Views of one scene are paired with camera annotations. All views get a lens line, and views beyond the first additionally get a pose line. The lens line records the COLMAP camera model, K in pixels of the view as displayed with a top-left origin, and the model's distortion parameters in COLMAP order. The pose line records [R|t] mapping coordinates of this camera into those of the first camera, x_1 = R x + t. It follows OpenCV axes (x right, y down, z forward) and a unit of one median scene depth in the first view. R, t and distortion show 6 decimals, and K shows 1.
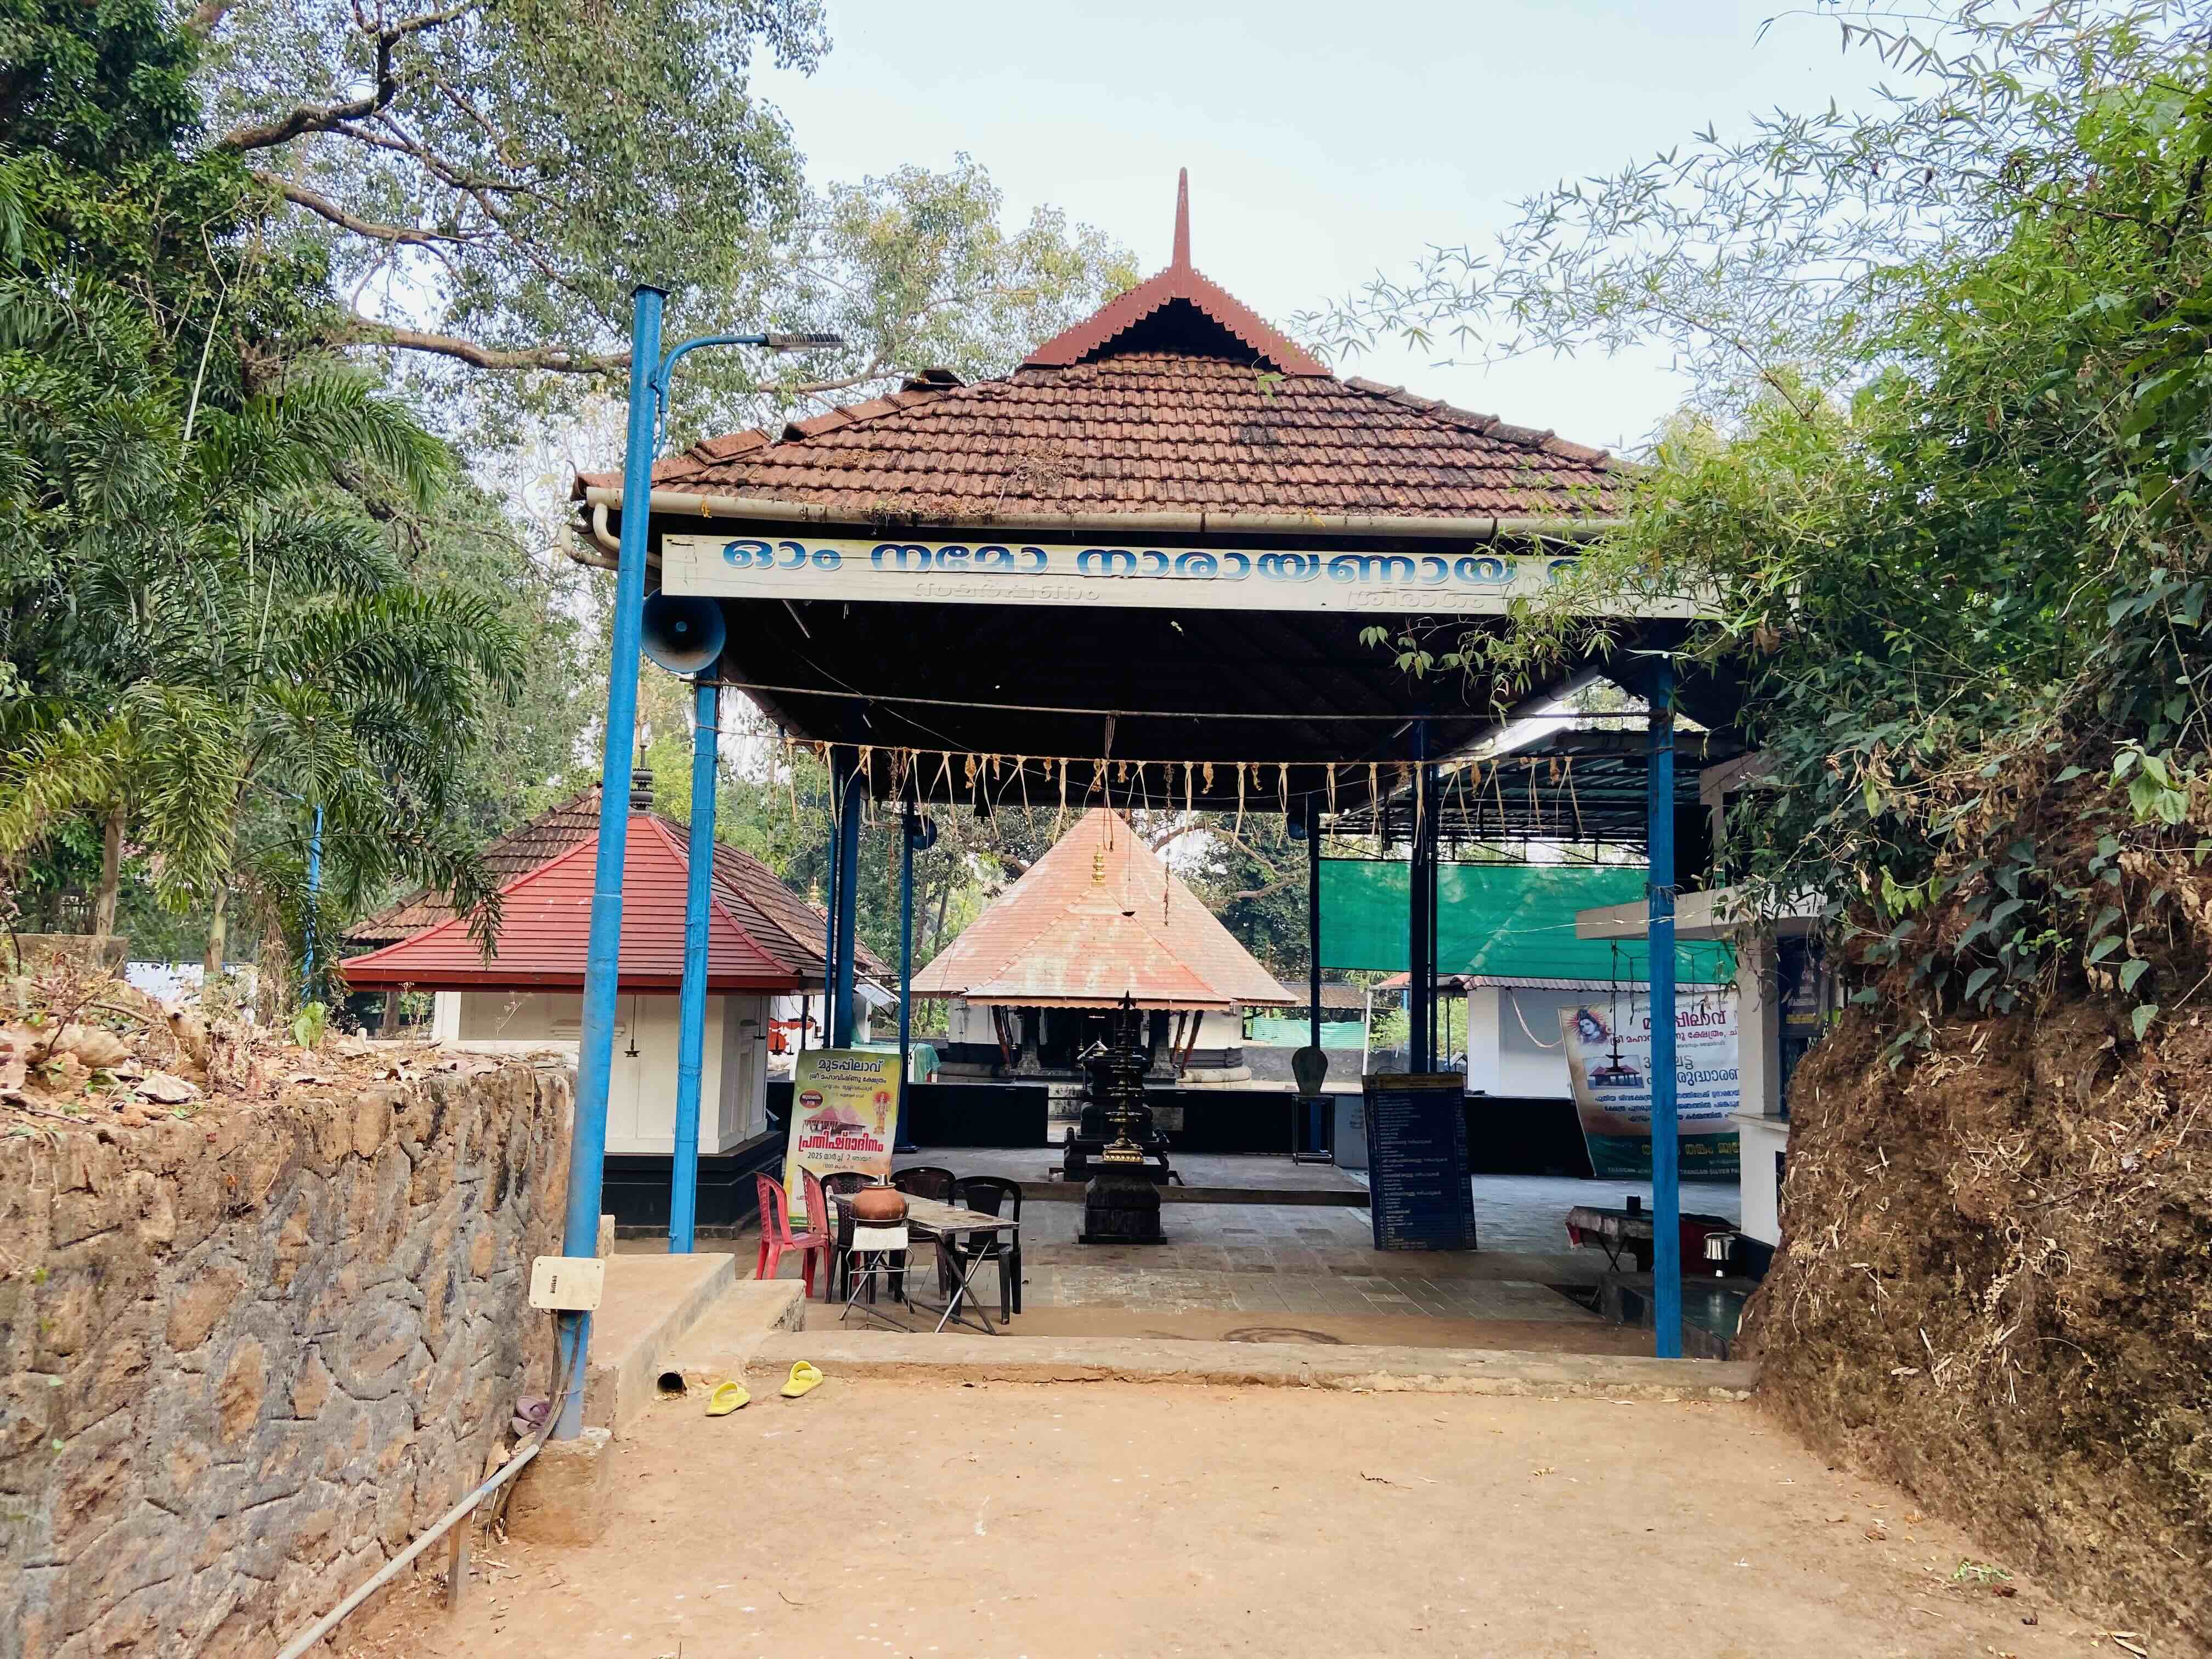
lens RADIAL K [[1701.3, 0, 1112.0], [0, 1701.3, 822.9], [0, 0, 1]] dist [0.153518, -0.184679]
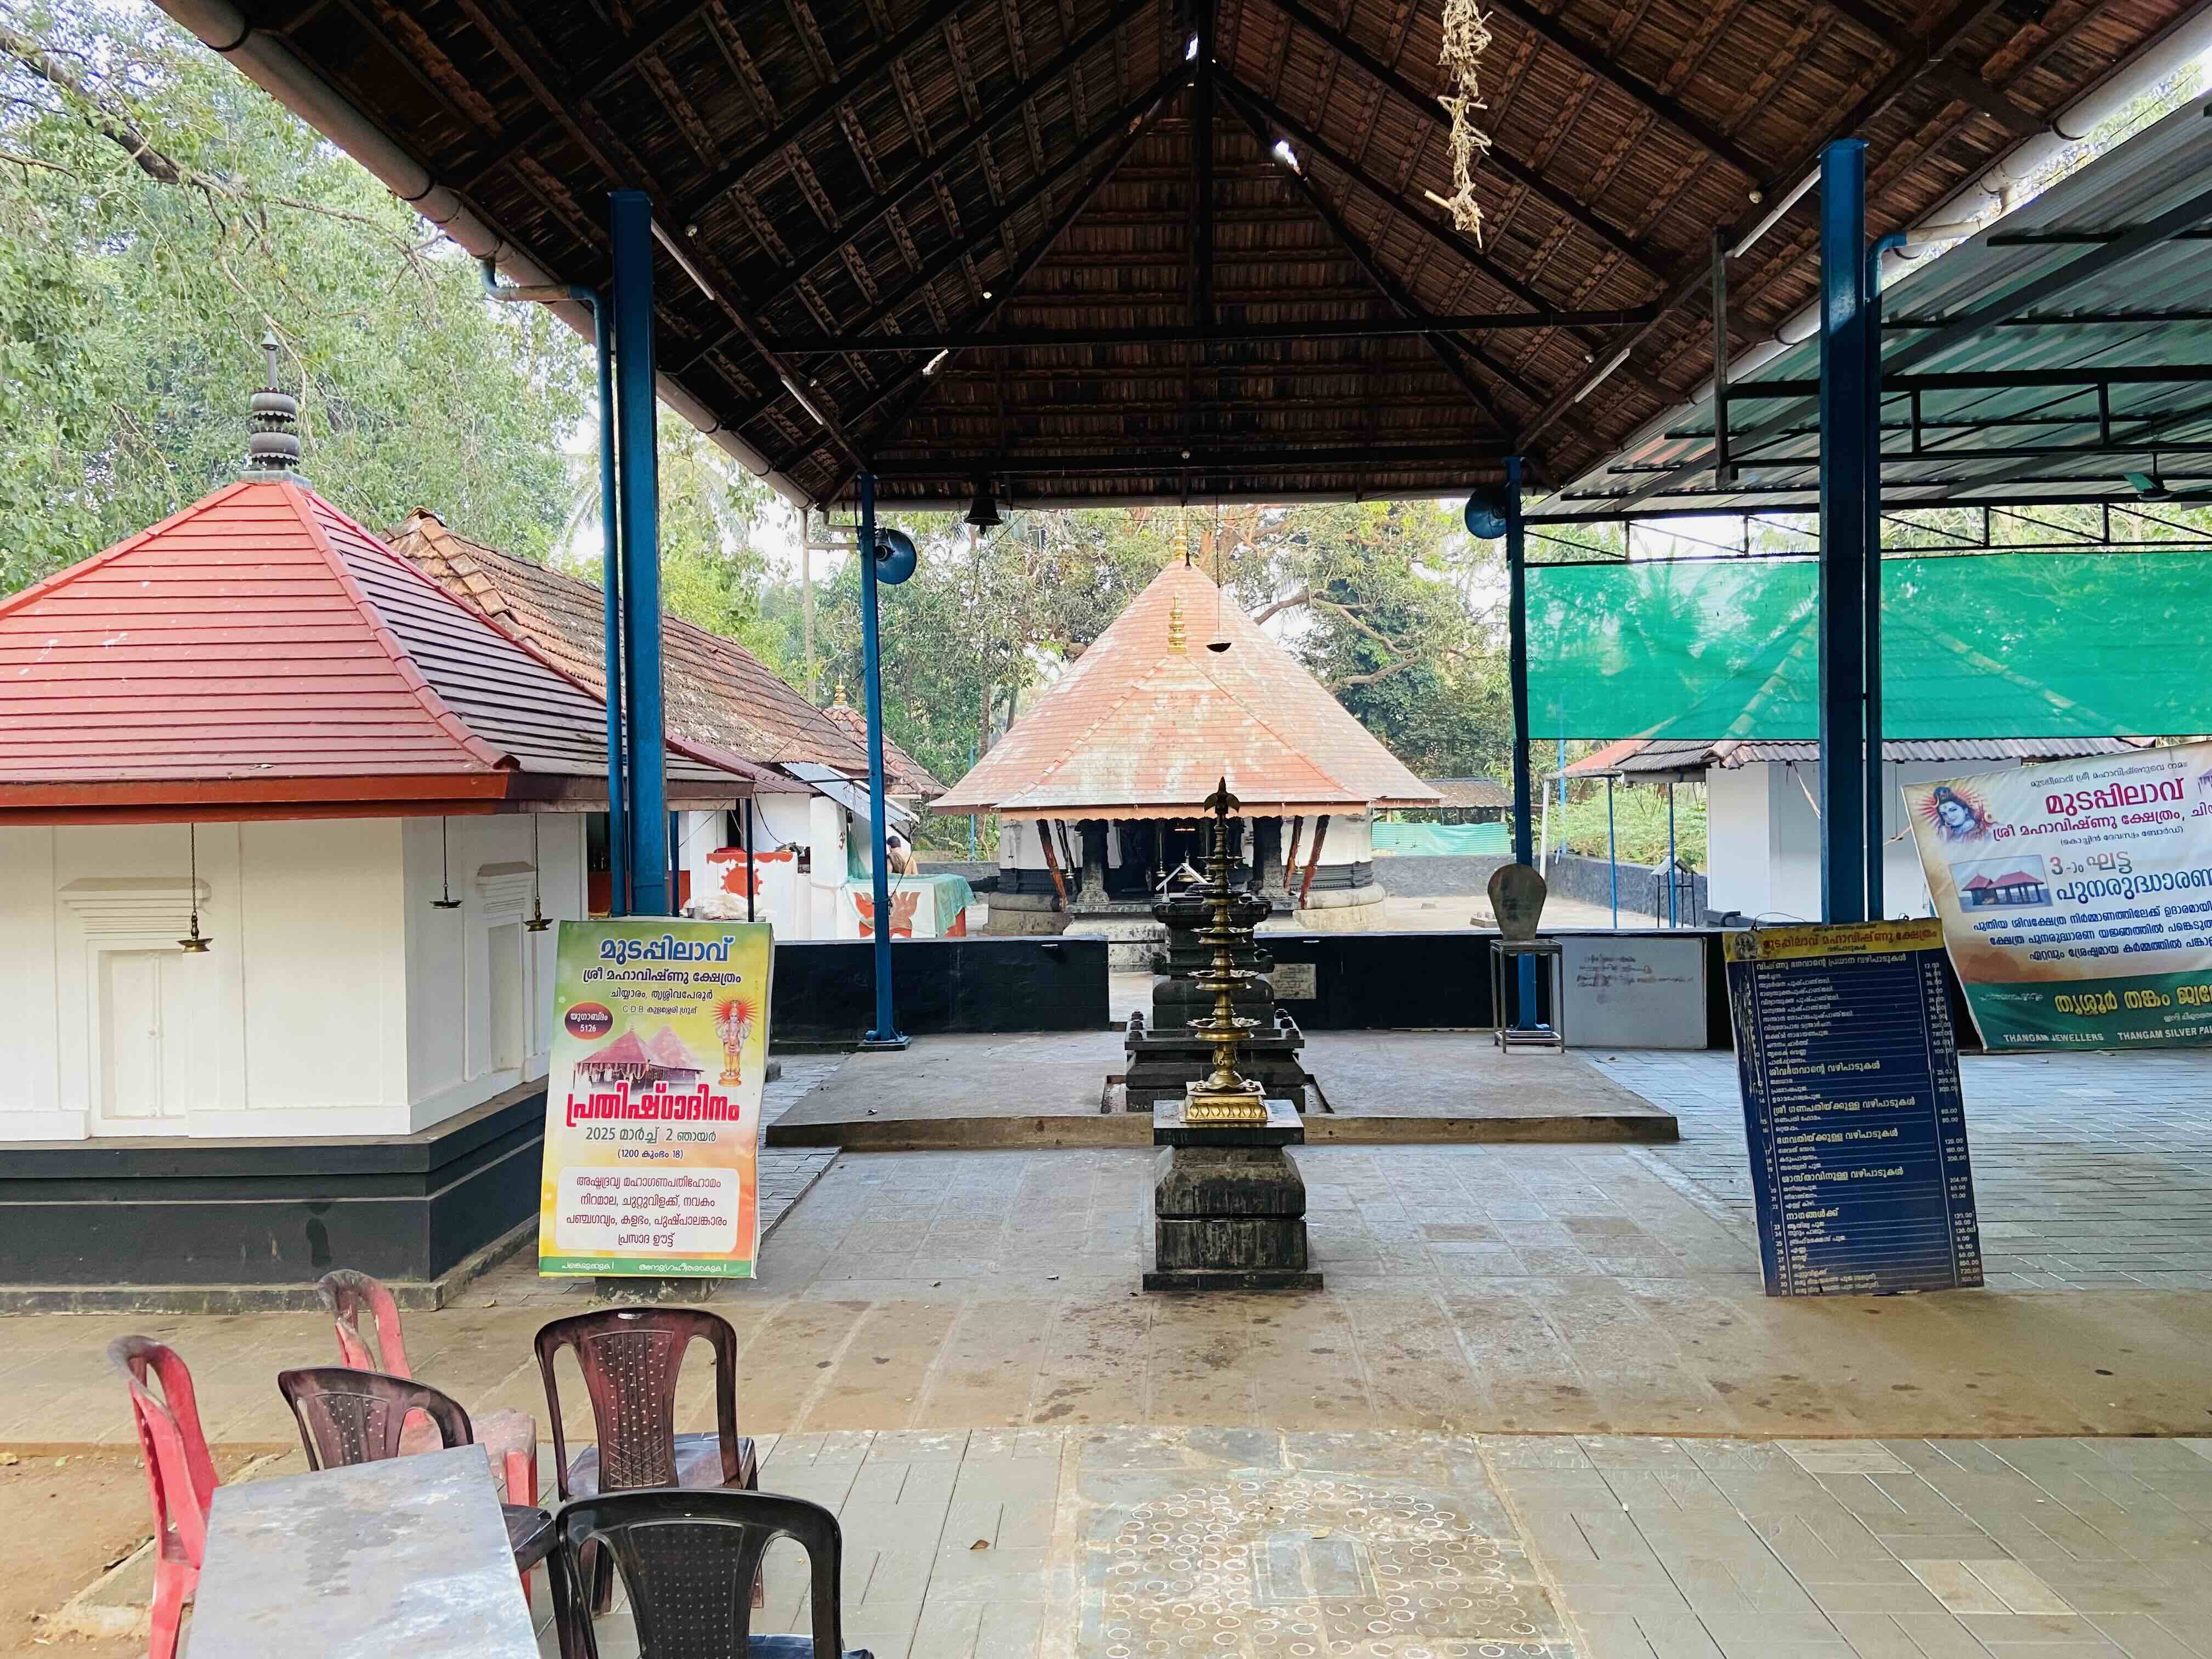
lens RADIAL K [[1700.8, 0, 1101.9], [0, 1700.8, 813.5], [0, 0, 1]] dist [0.153458, -0.190230]
pose [[0.997312, -0.039122, -0.061955, 0.006536], [0.045352, 0.993692, 0.102564, 0.082726], [0.057551, -0.105098, 0.992795, 0.746486]]
